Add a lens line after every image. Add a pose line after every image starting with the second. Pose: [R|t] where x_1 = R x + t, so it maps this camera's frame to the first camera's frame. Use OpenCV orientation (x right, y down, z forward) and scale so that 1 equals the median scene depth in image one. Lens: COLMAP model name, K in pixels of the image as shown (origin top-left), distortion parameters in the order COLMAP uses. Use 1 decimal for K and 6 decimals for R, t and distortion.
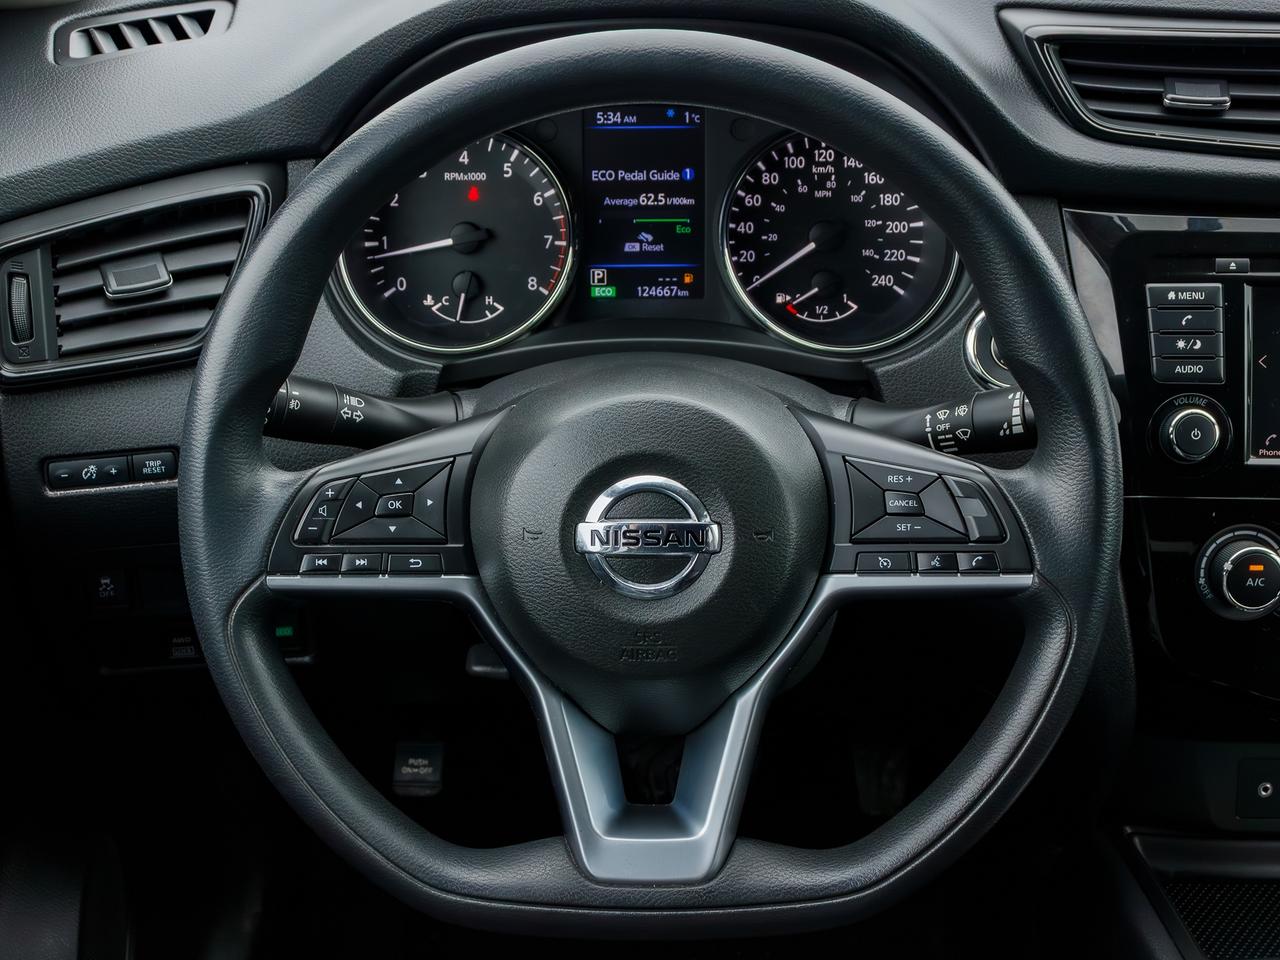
lens RADIAL K [[1837.2, 0, 631.2], [0, 1837.2, 501.6], [0, 0, 1]] dist [-0.009290, 0.000000]
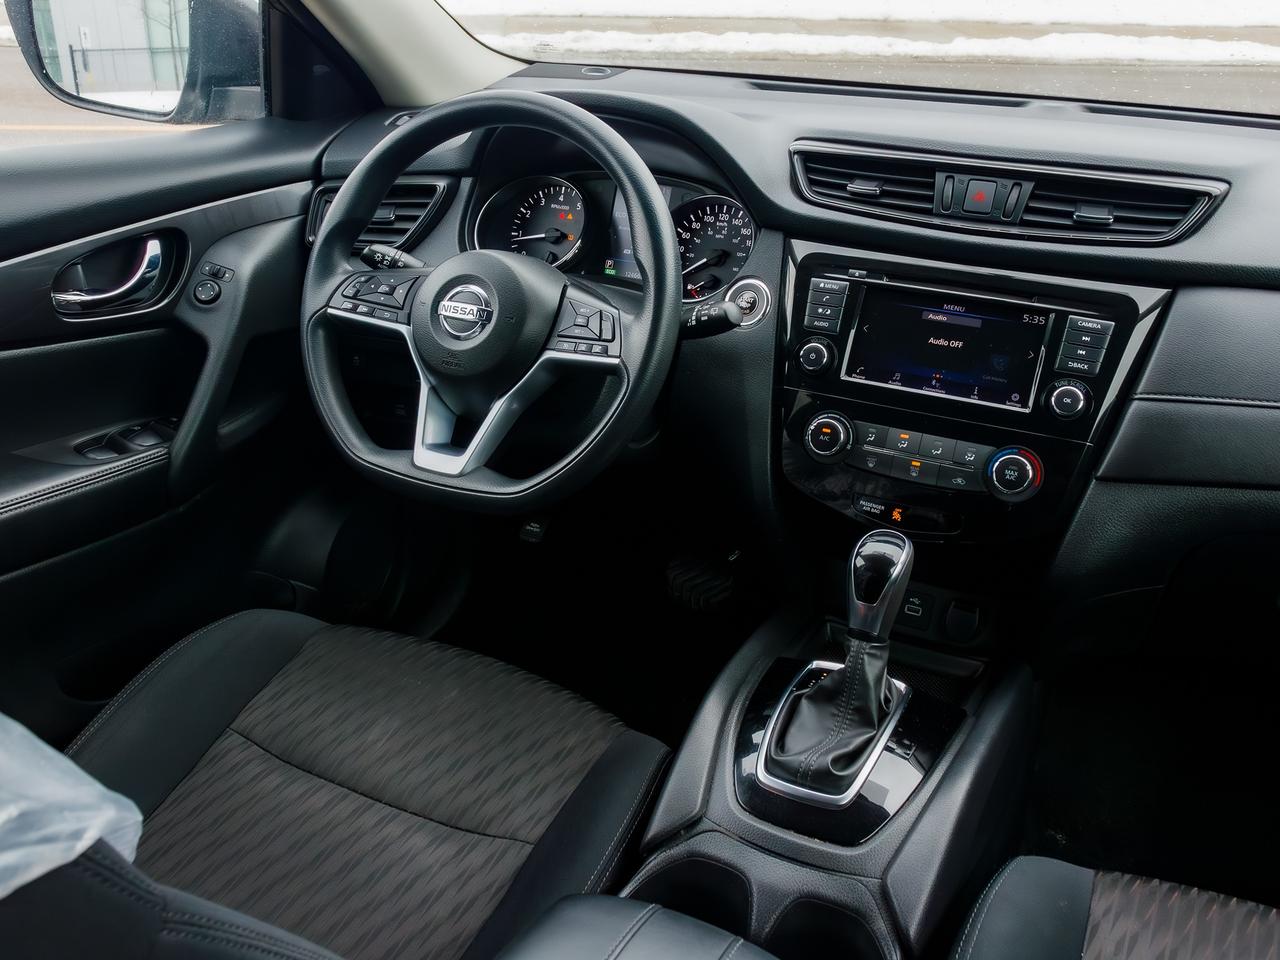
lens RADIAL K [[1147.4, 0, 631.7], [0, 1147.4, 491.4], [0, 0, 1]] dist [0.003607, -0.012048]
pose [[0.895826, 0.208020, -0.392713, 0.626489], [-0.246469, 0.967884, -0.049538, 0.199432], [0.369795, 0.141169, 0.918326, -0.124617]]
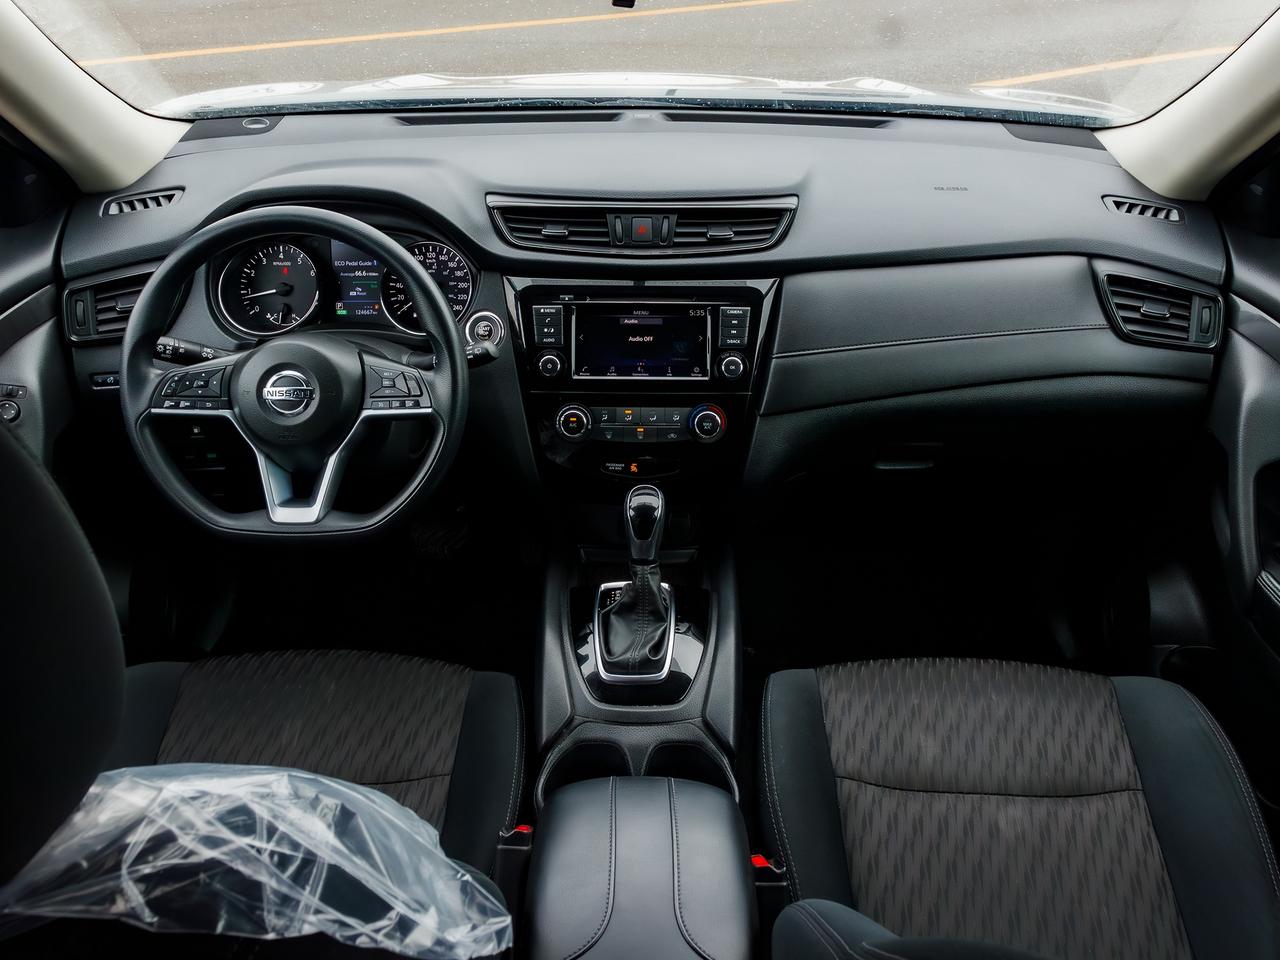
lens RADIAL K [[1147.4, 0, 630.8], [0, 1147.4, 491.7], [0, 0, 1]] dist [0.003607, -0.012048]
pose [[0.999860, 0.004937, -0.016005, 0.440966], [-0.004805, 0.999954, 0.008261, 0.120233], [0.016045, -0.008183, 0.999838, -0.557768]]
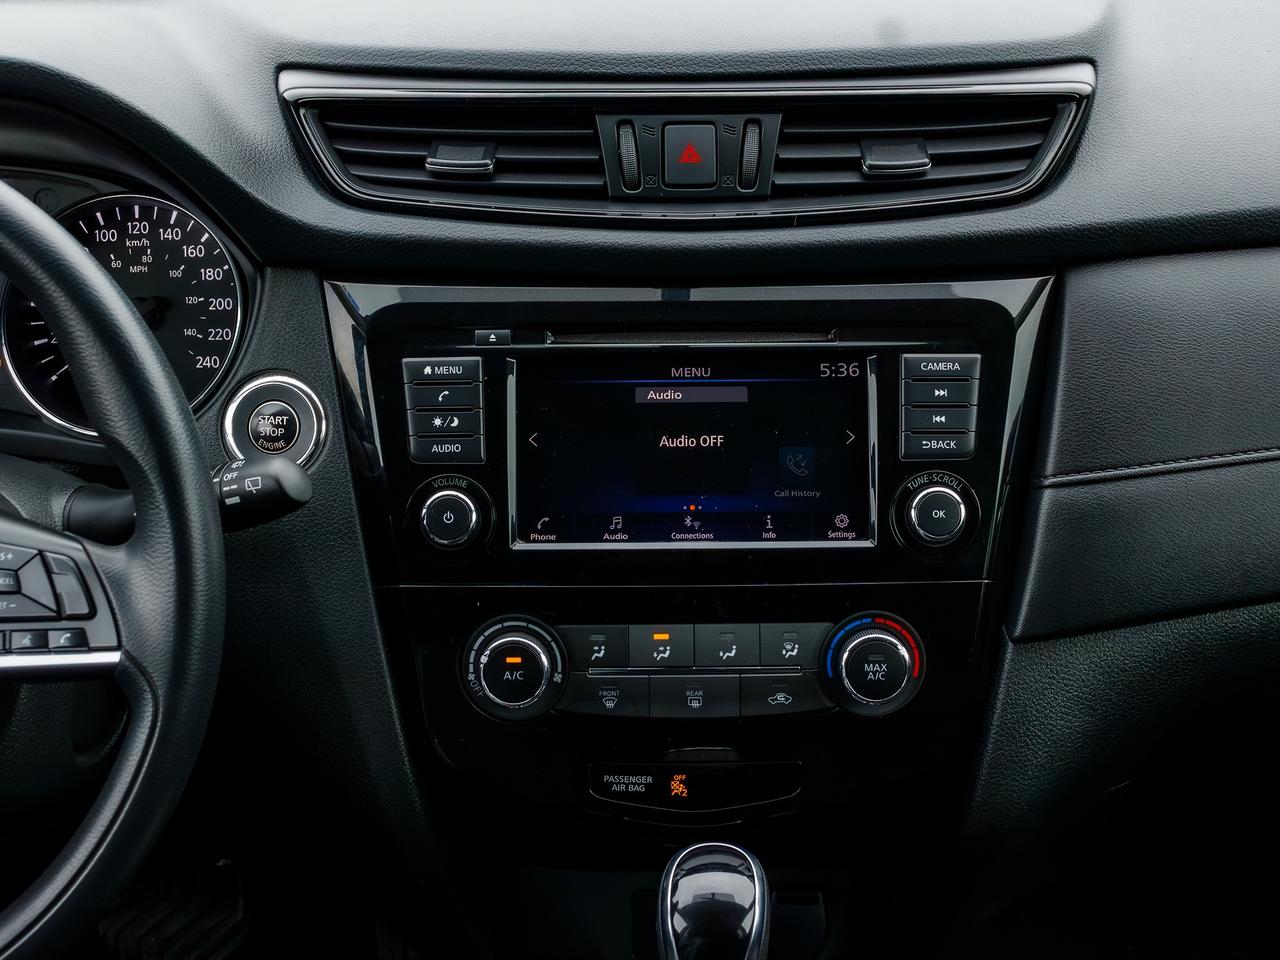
lens RADIAL K [[2429.9, 0, 647.0], [0, 2429.9, 504.7], [0, 0, 1]] dist [0.005678, 0.000000]
pose [[0.999912, -0.011765, -0.006087, 0.412968], [0.011266, 0.997016, -0.076373, 0.051882], [0.006967, 0.076298, 0.997061, -0.228746]]
